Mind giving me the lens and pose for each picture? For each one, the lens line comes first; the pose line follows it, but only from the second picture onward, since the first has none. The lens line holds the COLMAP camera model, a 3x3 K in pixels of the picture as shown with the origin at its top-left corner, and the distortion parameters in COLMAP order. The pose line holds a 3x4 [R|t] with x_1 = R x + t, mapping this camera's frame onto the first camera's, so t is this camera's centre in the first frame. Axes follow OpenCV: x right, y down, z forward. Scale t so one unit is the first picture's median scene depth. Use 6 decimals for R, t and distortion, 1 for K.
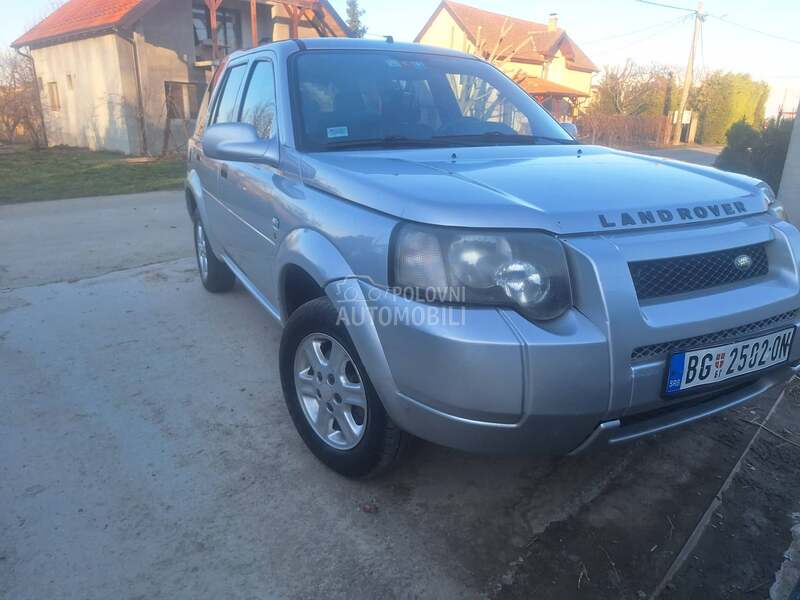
lens RADIAL K [[548.1, 0, 400.4], [0, 548.1, 290.4], [0, 0, 1]] dist [0.079390, -0.099762]
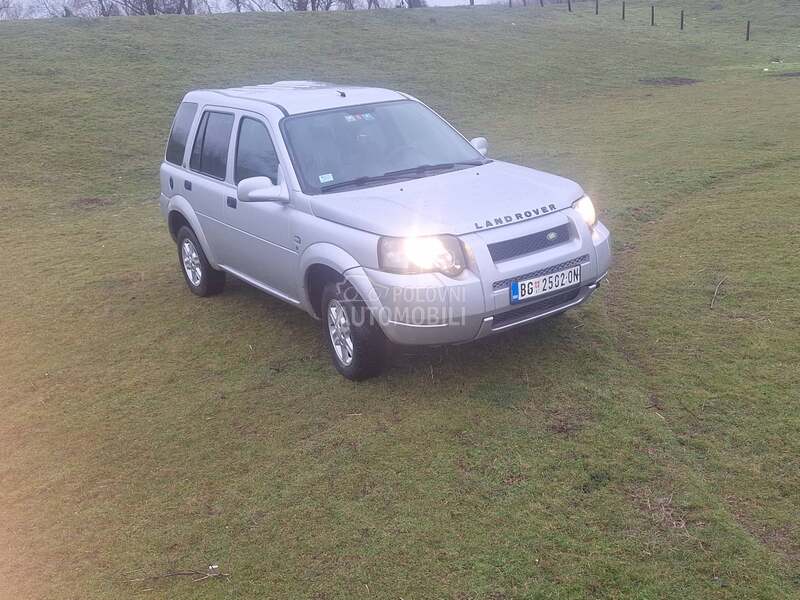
lens RADIAL K [[768.0, 0, 414.7], [0, 768.0, 290.6], [0, 0, 1]] dist [0.161807, -0.247622]
pose [[0.987765, -0.121123, 0.098229, -0.179508], [0.120292, 0.992635, 0.014356, 0.046873], [-0.099245, -0.002364, 0.995060, -1.835967]]
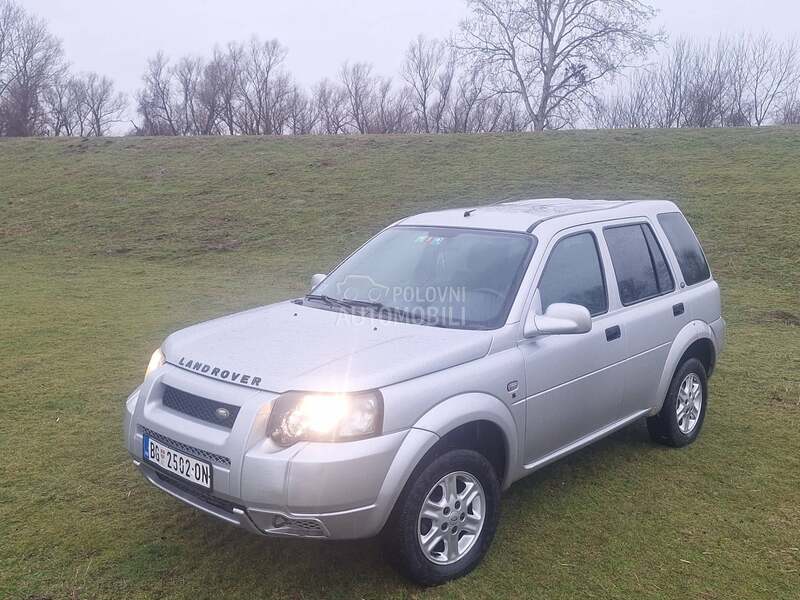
lens RADIAL K [[769.7, 0, 400.0], [0, 769.7, 300.0], [0, 0, 1]] dist [0.157122, -0.238333]
pose [[0.345432, 0.130533, -0.929321, 2.864065], [-0.272691, 0.961511, 0.033695, -0.580279], [0.897951, 0.241778, 0.367732, 0.633520]]
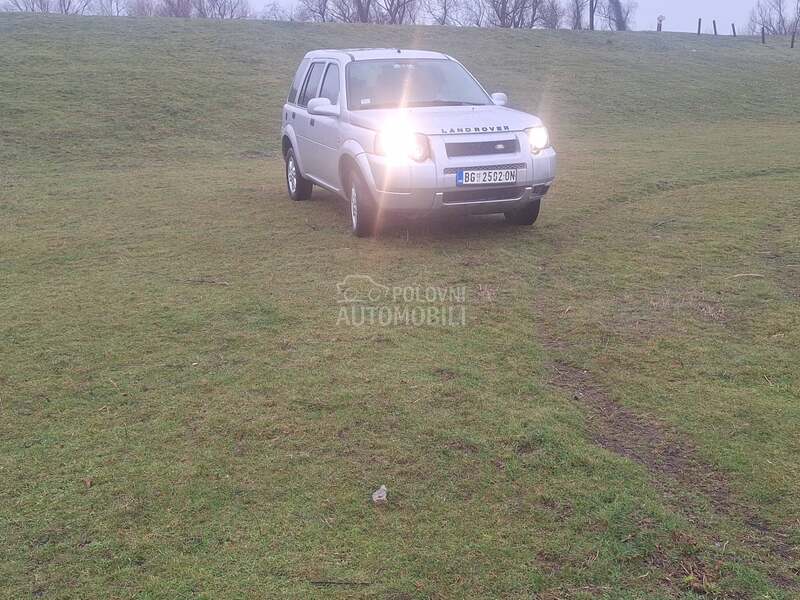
lens RADIAL K [[765.0, 0, 410.9], [0, 765.0, 296.9], [0, 0, 1]] dist [0.165222, -0.250495]
pose [[0.992039, 0.016166, -0.124885, 0.717416], [-0.018583, 0.999662, -0.018206, 0.850699], [0.124549, 0.020382, 0.992004, -3.150880]]
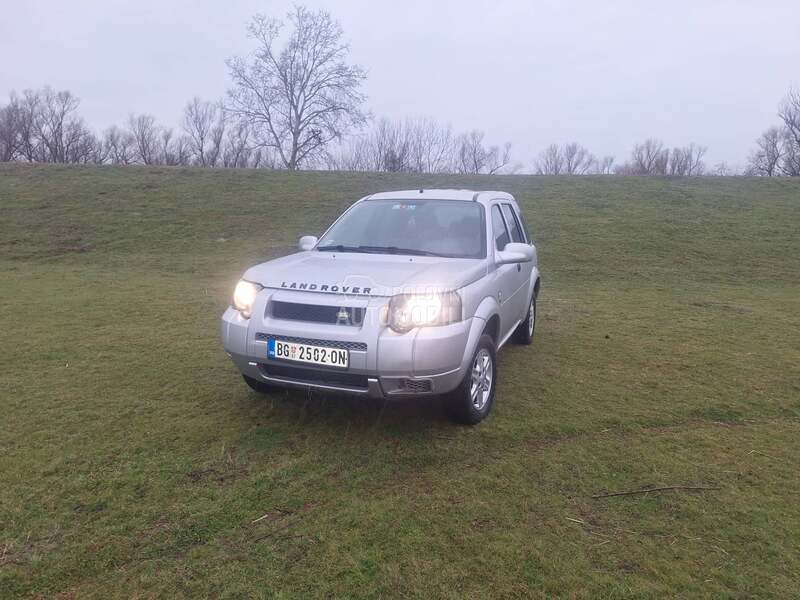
lens RADIAL K [[540.3, 0, 399.5], [0, 540.3, 313.3], [0, 0, 1]] dist [0.067919, -0.080791]
pose [[0.669172, 0.133017, -0.731106, 2.345667], [-0.227505, 0.973278, -0.031154, -0.045244], [0.707426, 0.187178, 0.681552, -0.207707]]
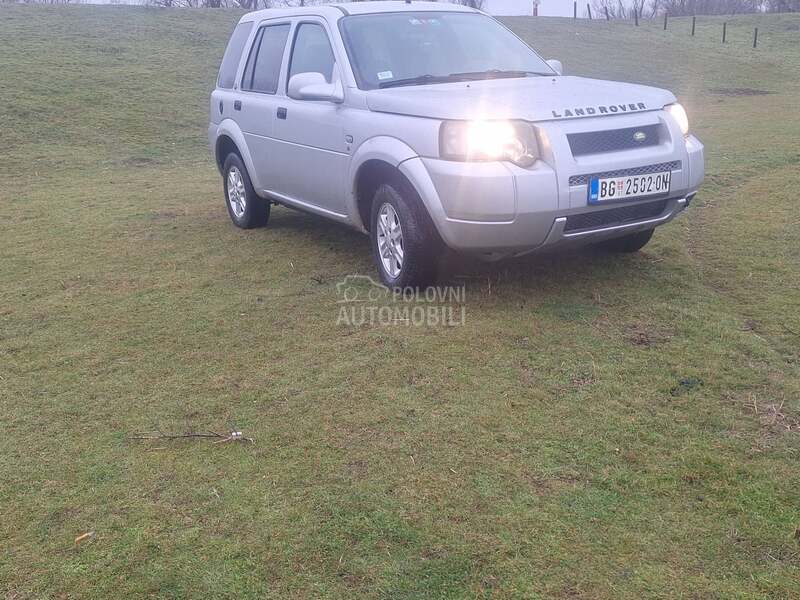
lens RADIAL K [[769.7, 0, 400.0], [0, 769.7, 300.0], [0, 0, 1]] dist [0.157122, -0.238333]
pose [[0.998024, -0.056464, 0.027550, -0.246082], [0.056660, 0.998373, -0.006391, 0.465192], [-0.027144, 0.007939, 0.999600, -1.527682]]
